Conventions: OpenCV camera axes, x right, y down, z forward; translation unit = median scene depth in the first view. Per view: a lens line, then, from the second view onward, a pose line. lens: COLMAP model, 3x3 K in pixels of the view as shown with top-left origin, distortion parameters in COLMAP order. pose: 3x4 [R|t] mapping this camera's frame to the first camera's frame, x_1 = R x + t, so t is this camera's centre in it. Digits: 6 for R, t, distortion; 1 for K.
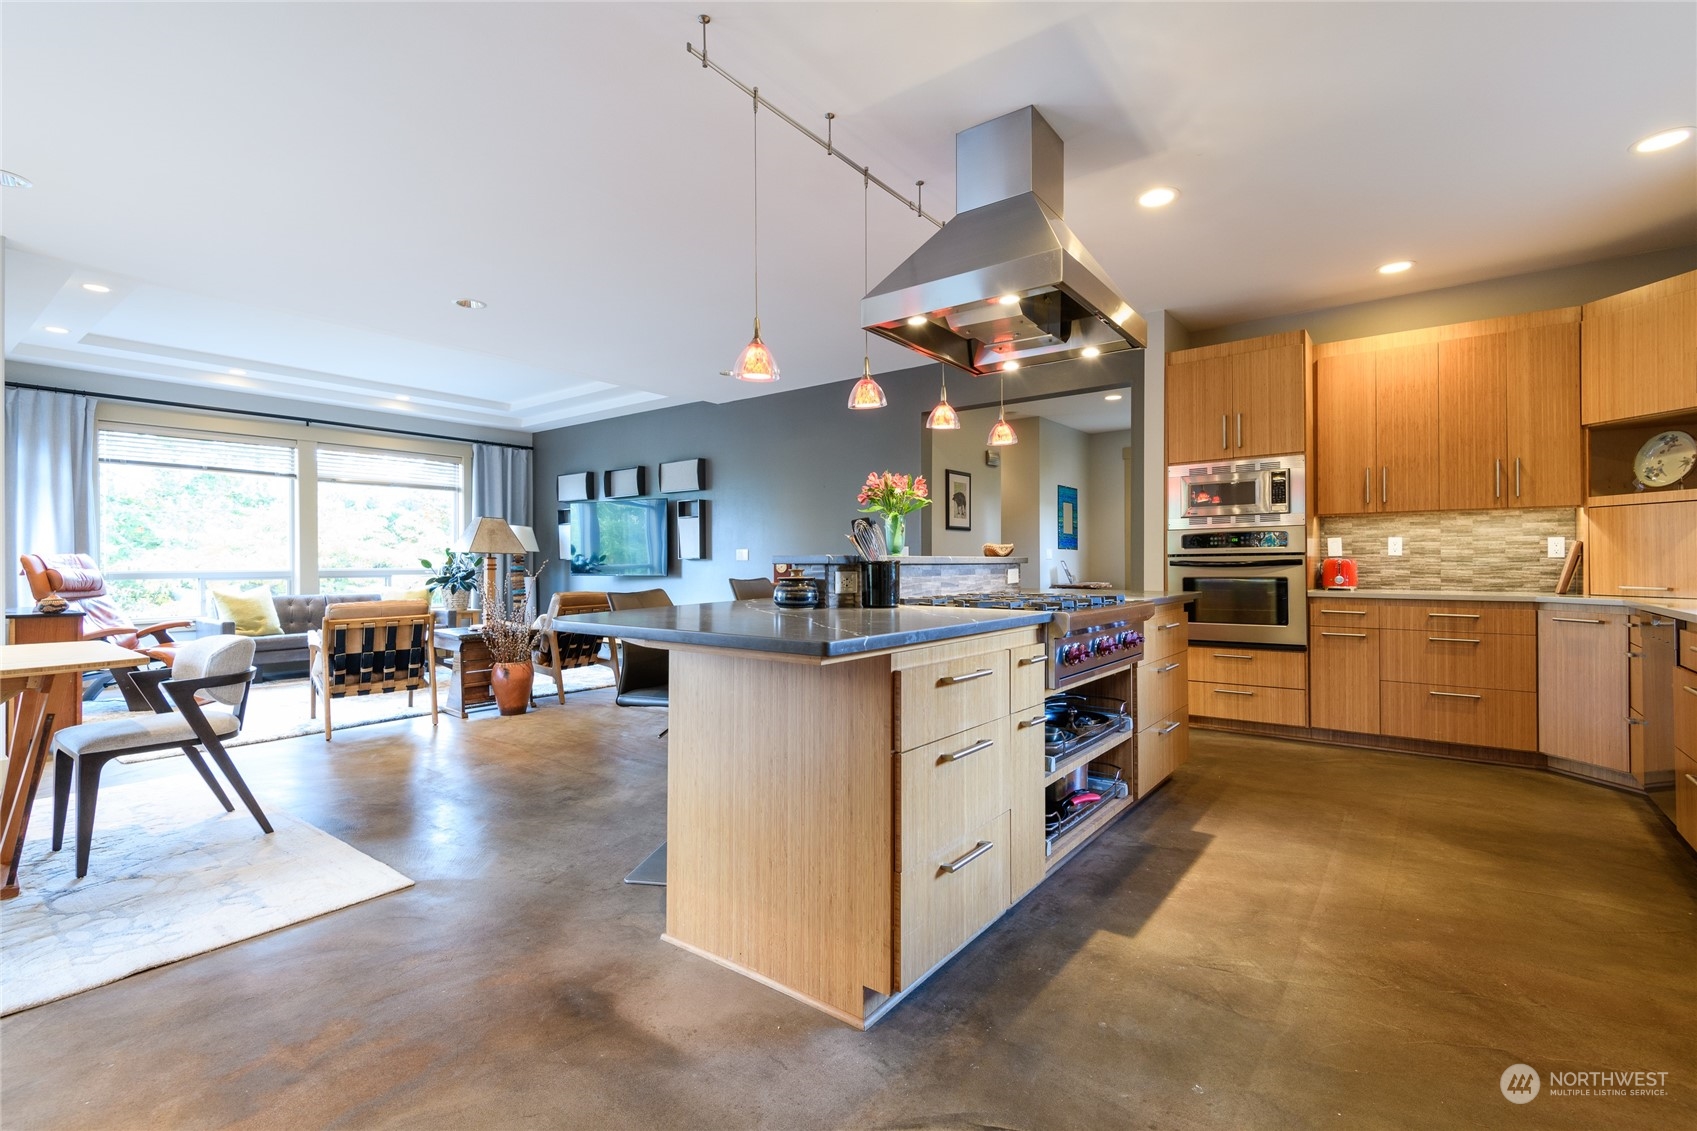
lens RADIAL K [[757.2, 0, 839.6], [0, 757.2, 559.6], [0, 0, 1]] dist [-0.003583, -0.004107]
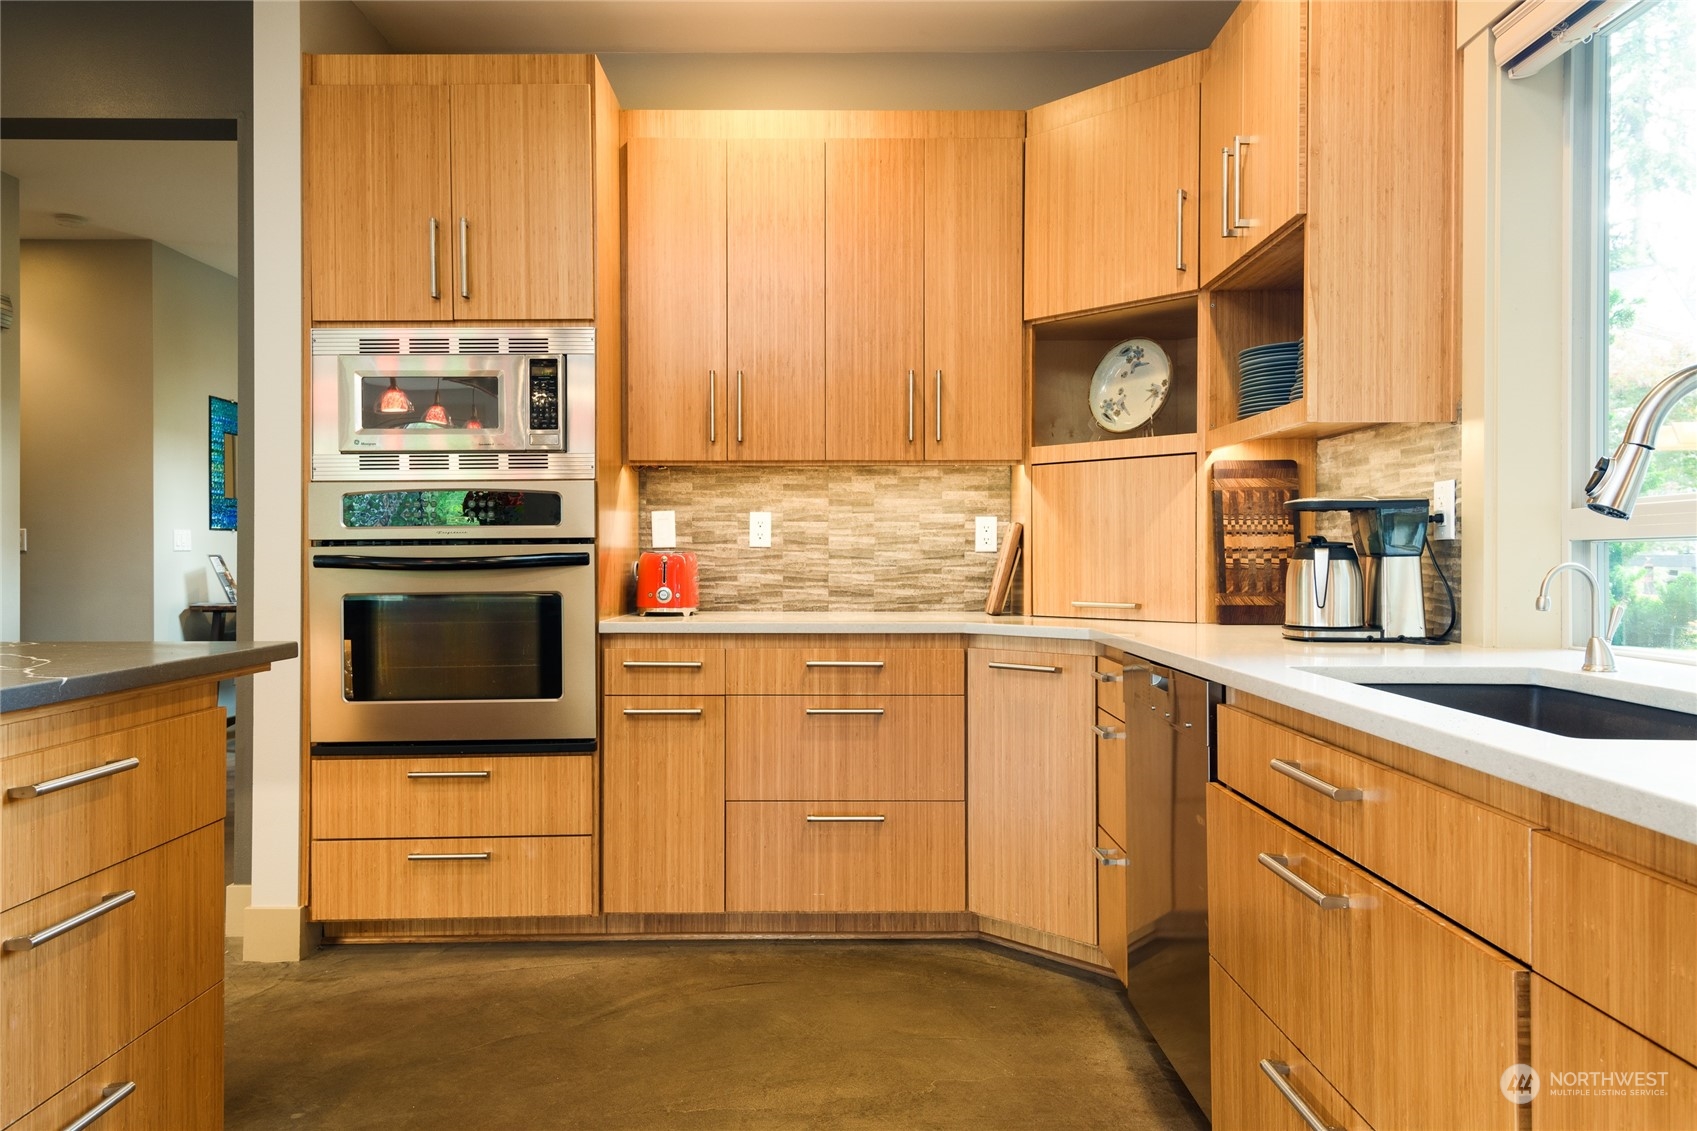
lens RADIAL K [[1144.5, 0, 849.3], [0, 1144.5, 568.3], [0, 0, 1]] dist [0.020798, 0.001344]
pose [[0.781735, -0.003886, 0.623598, 0.315762], [-0.004076, 0.999927, 0.011340, 0.000515], [-0.623597, -0.011407, 0.781663, 0.371331]]
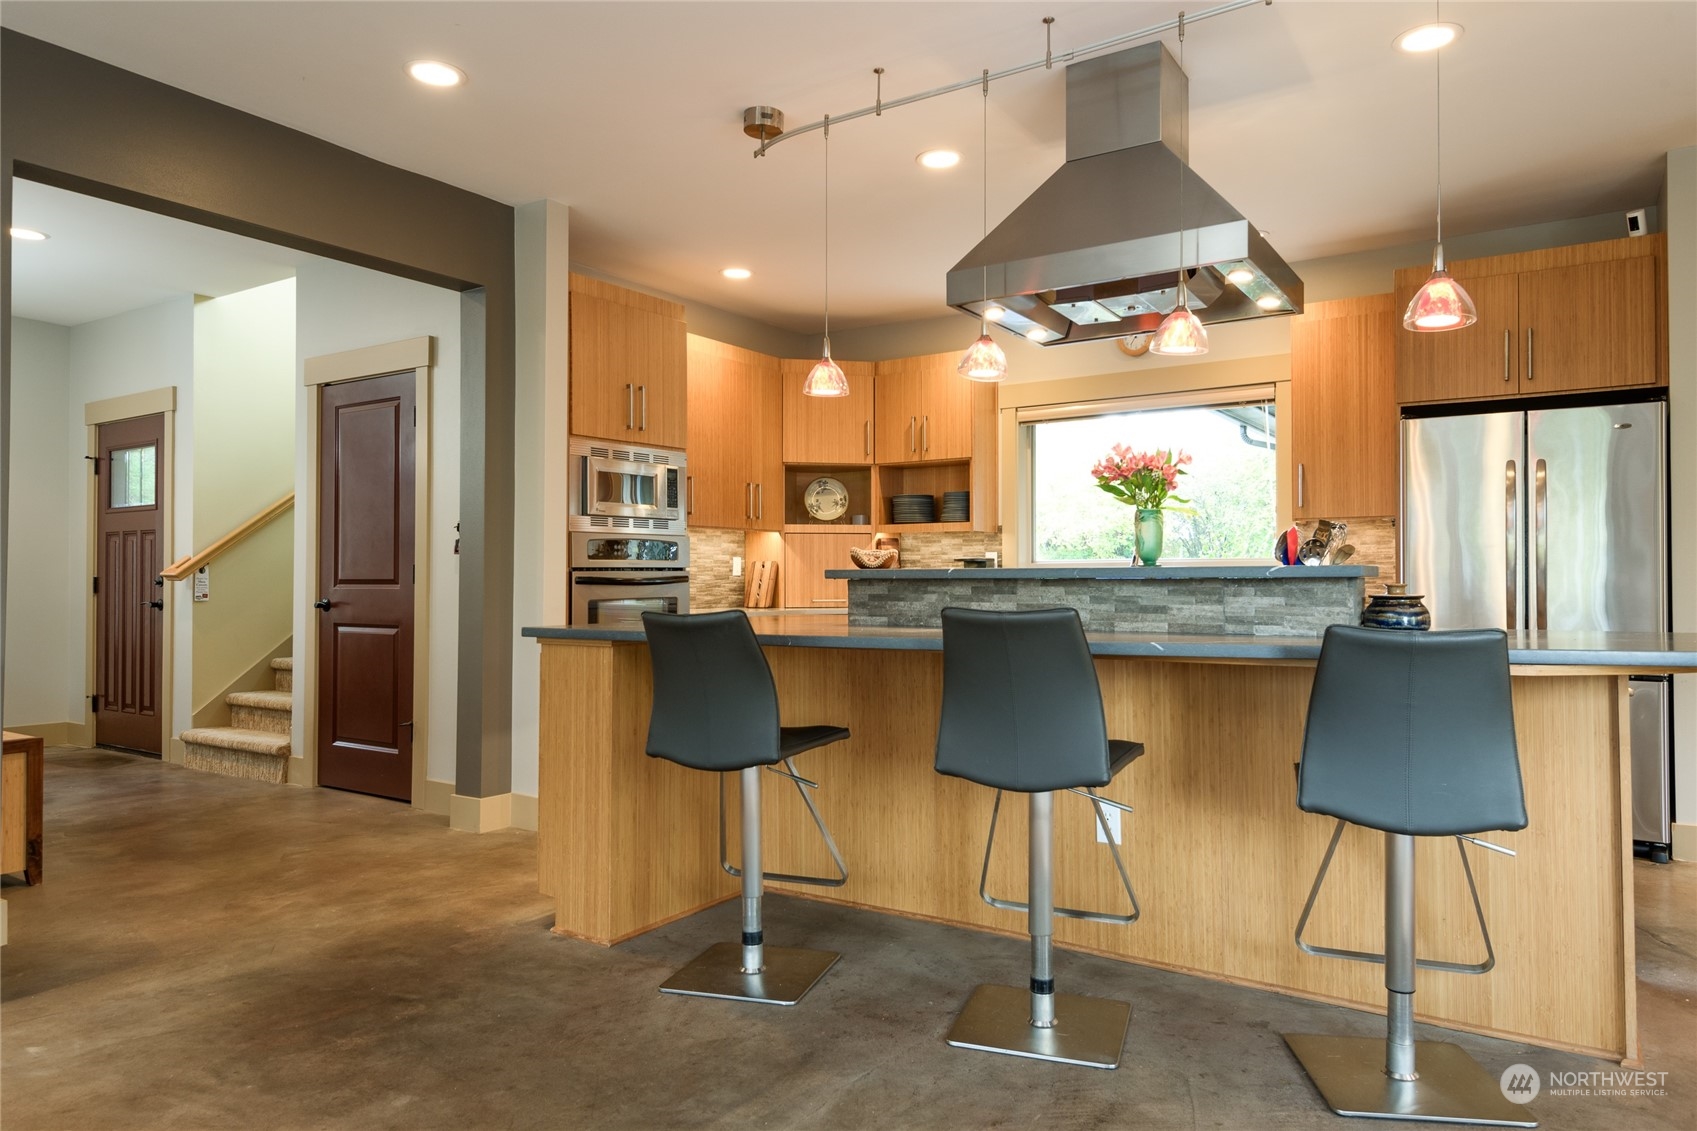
lens RADIAL K [[1105.1, 0, 848.5], [0, 1105.1, 568.4], [0, 0, 1]] dist [0.001725, 0.000078]
pose [[-0.086133, 0.012285, 0.996208, -0.677071], [-0.007246, 0.999890, -0.012957, 0.006289], [-0.996257, -0.008334, -0.086035, 0.976285]]
